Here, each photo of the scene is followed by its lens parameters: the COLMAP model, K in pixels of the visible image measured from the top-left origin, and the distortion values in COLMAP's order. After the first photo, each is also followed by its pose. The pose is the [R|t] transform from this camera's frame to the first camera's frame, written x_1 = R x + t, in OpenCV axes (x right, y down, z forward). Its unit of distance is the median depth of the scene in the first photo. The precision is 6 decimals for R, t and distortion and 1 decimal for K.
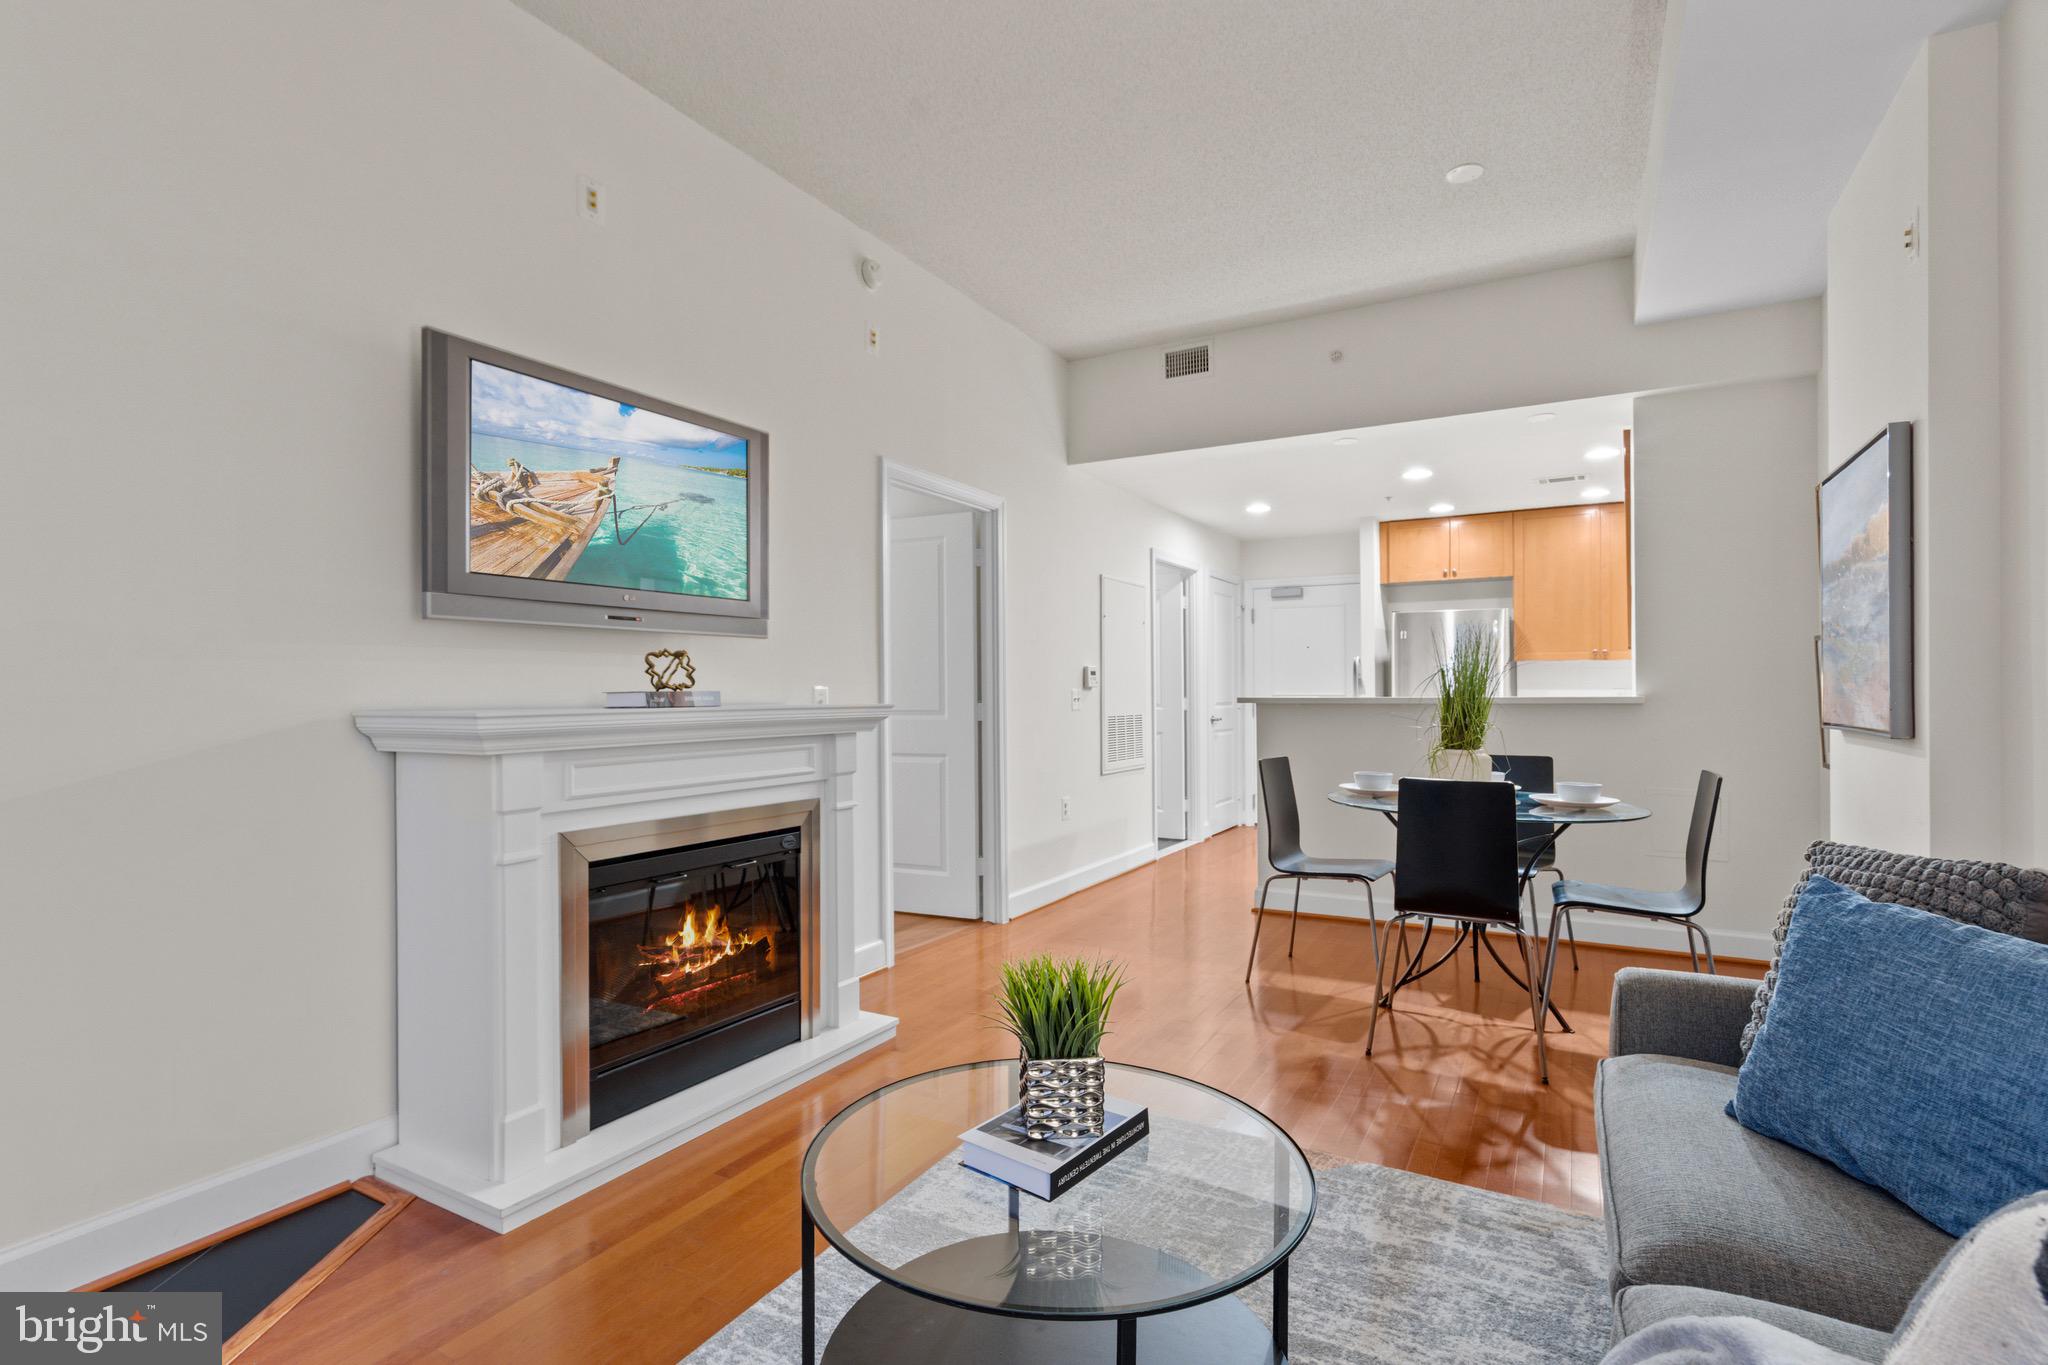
lens RADIAL K [[979.3, 0, 1024.0], [0, 979.3, 682.5], [0, 0, 1]] dist [0.000243, 0.000157]
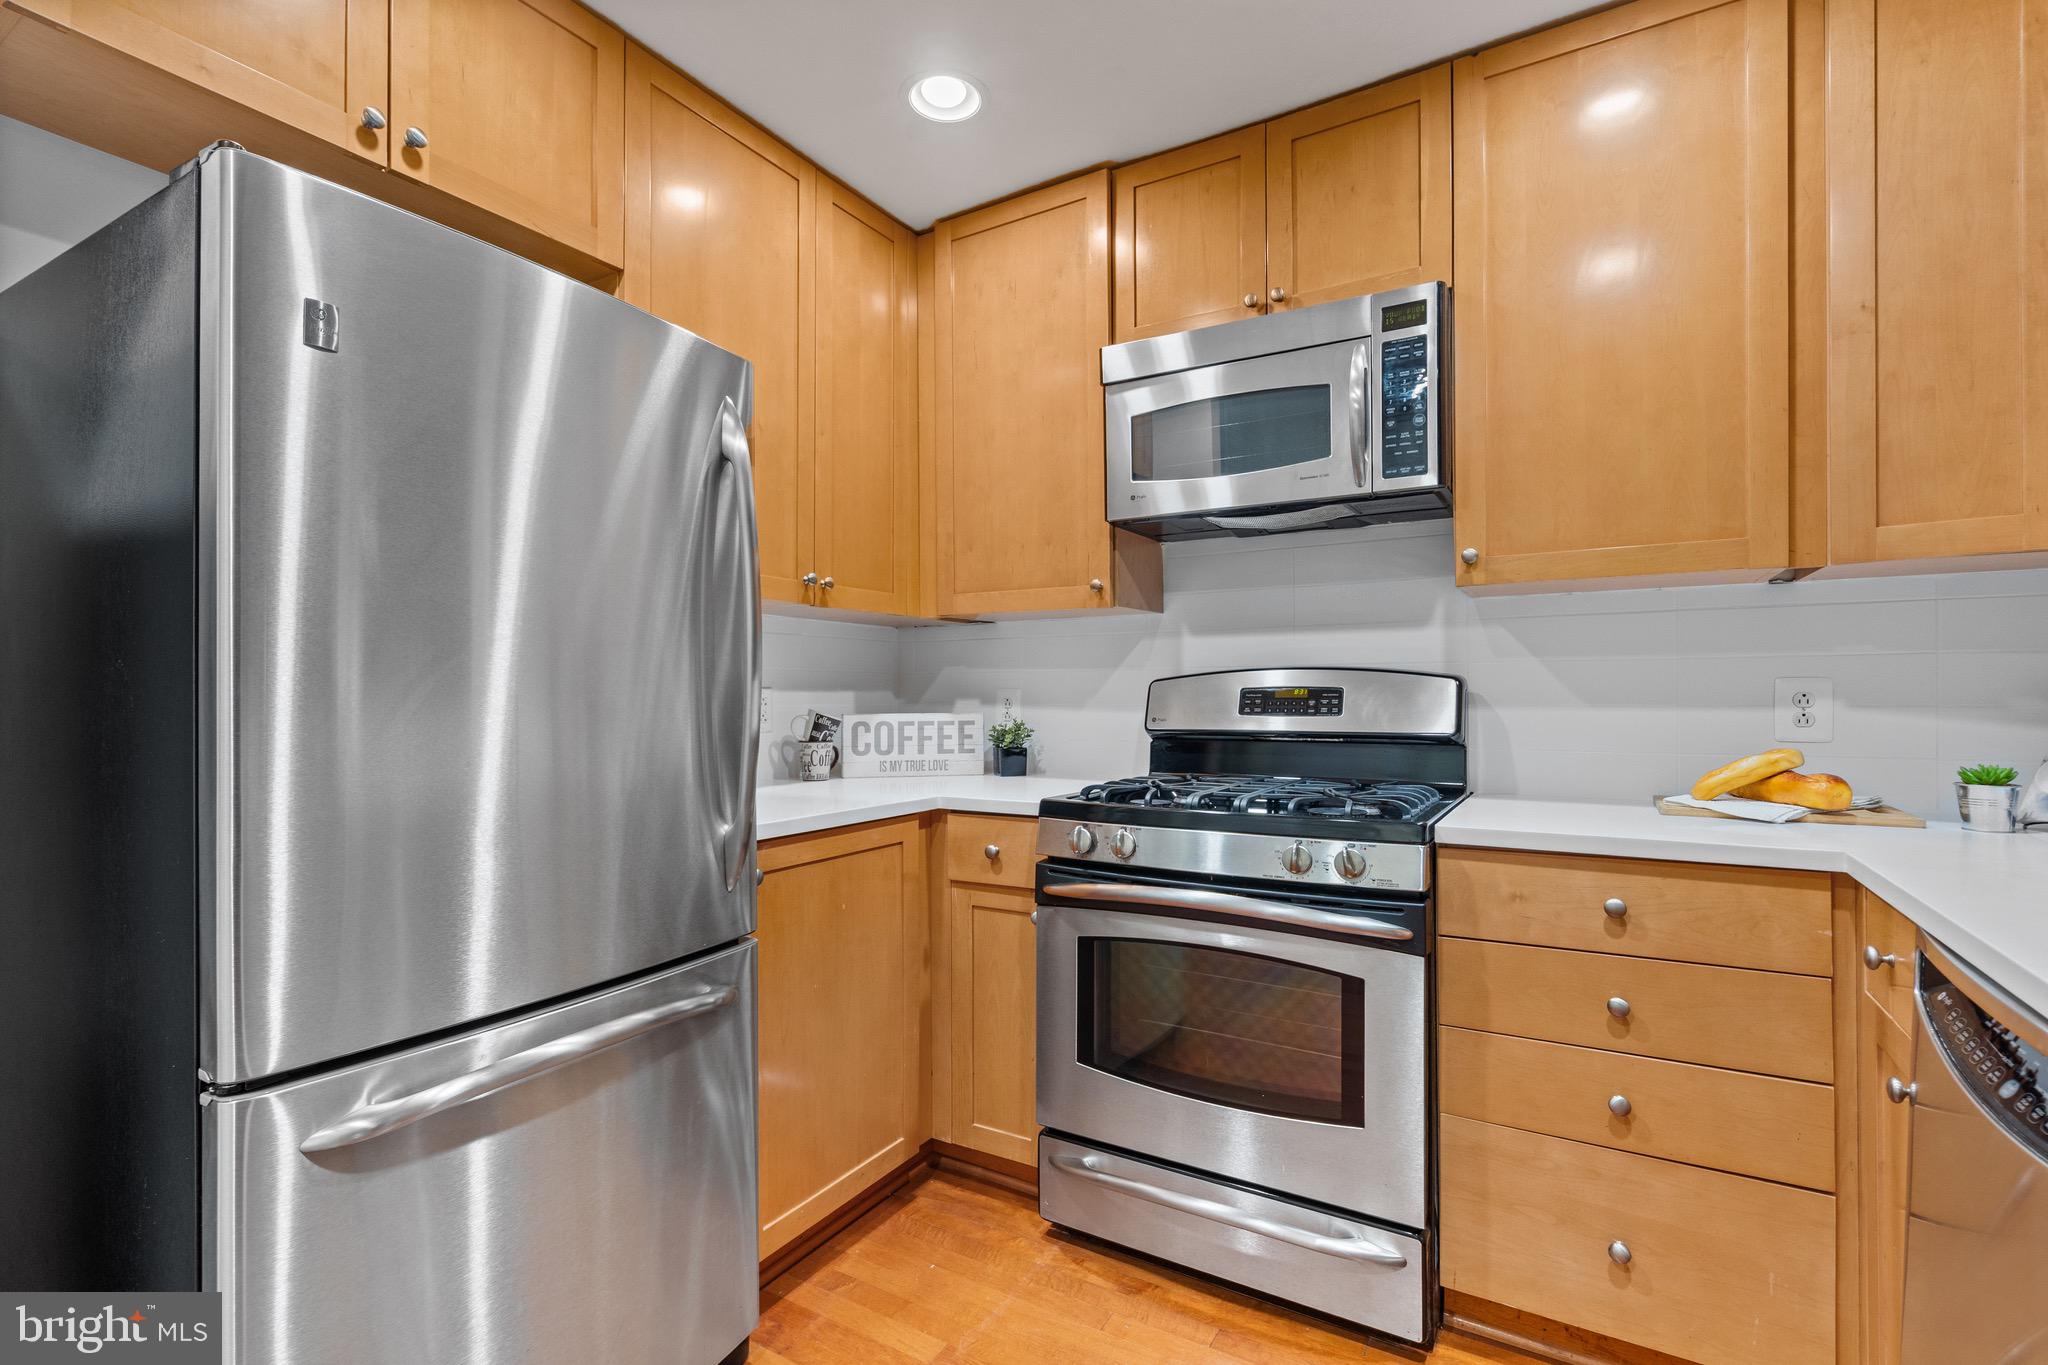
lens RADIAL K [[941.0, 0, 1021.1], [0, 941.0, 689.0], [0, 0, 1]] dist [-0.003992, 0.000230]
pose [[0.031379, 0.010688, 0.999450, 0.300354], [-0.004284, 0.999935, -0.010559, 0.012300], [-0.999498, -0.003951, 0.031423, 1.086949]]
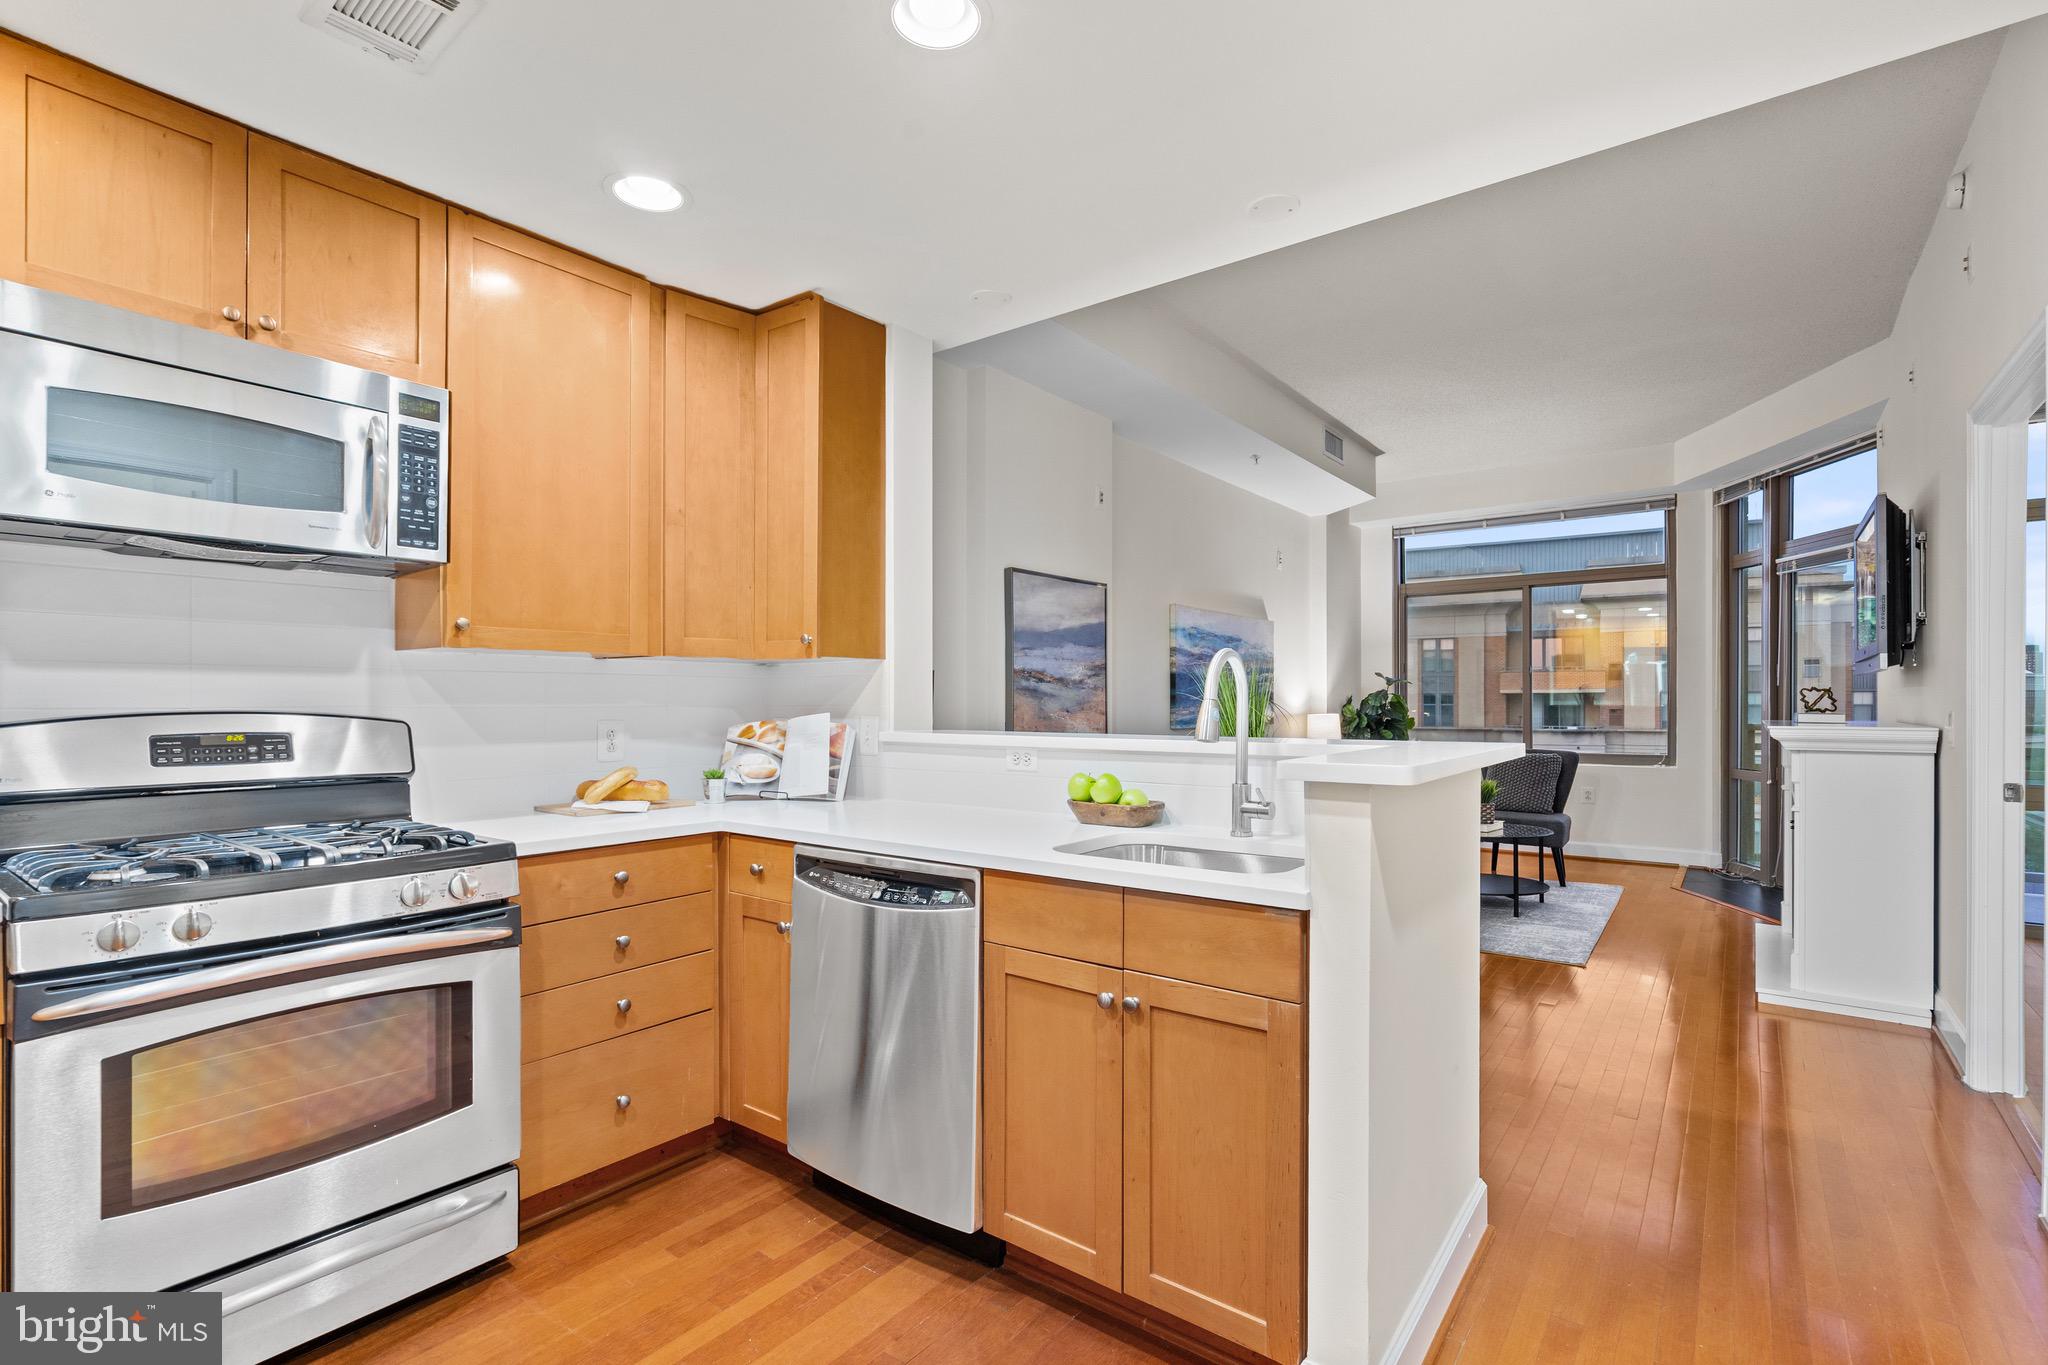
lens RADIAL K [[954.9, 0, 1021.0], [0, 954.9, 694.1], [0, 0, 1]] dist [0.000171, 0.000281]
pose [[-0.990025, 0.007696, 0.140679, 0.341667], [0.005191, 0.999822, -0.018163, 0.000031], [-0.140794, -0.017252, -0.989889, 1.309230]]
